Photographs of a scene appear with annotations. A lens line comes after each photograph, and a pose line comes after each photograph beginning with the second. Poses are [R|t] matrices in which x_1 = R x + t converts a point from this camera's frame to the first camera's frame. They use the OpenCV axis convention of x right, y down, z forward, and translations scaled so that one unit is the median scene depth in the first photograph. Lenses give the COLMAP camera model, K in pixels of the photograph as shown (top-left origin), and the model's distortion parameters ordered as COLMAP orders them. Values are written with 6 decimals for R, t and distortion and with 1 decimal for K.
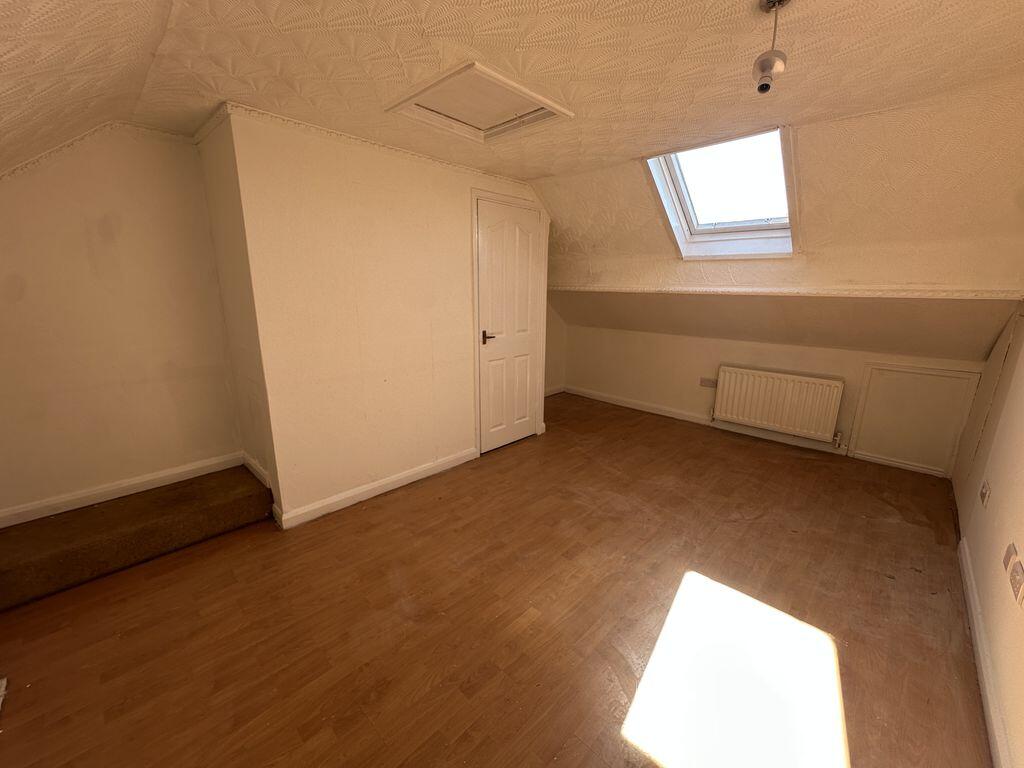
lens RADIAL K [[409.2, 0, 508.5], [0, 409.2, 380.0], [0, 0, 1]] dist [-0.004417, 0.001028]
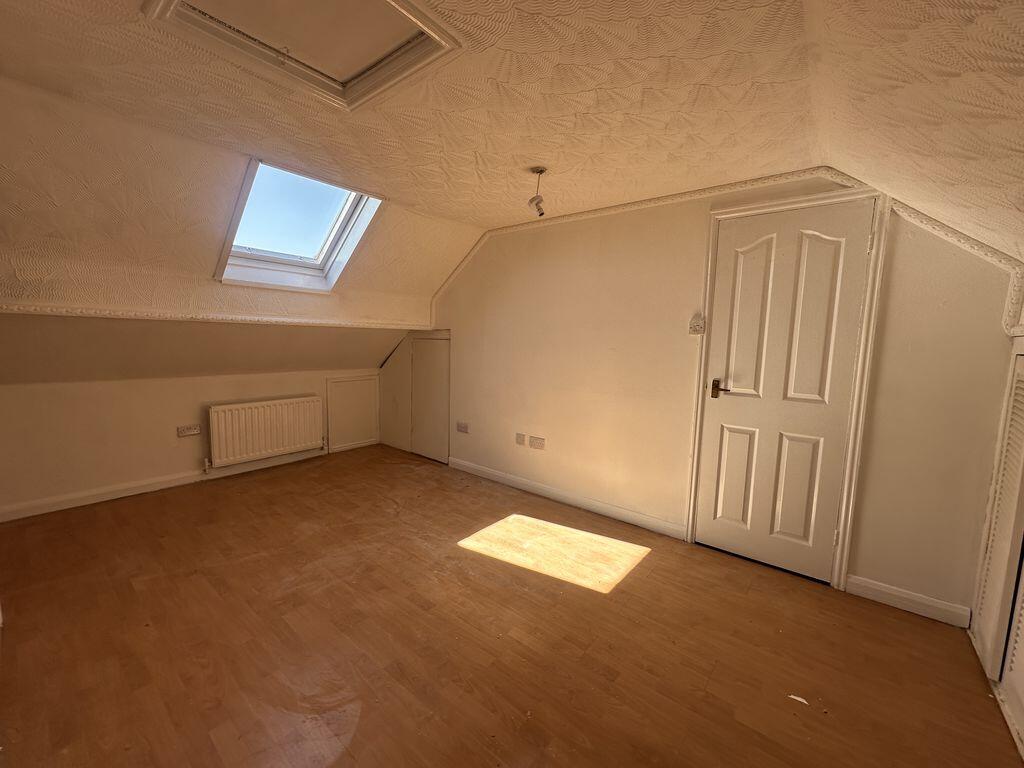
lens RADIAL K [[409.2, 0, 509.1], [0, 409.2, 386.4], [0, 0, 1]] dist [-0.004417, 0.001028]
pose [[-0.084111, -0.128686, 0.988112, -0.501119], [0.195883, 0.970142, 0.143020, -0.098685], [-0.977013, 0.205584, -0.056393, 0.551928]]
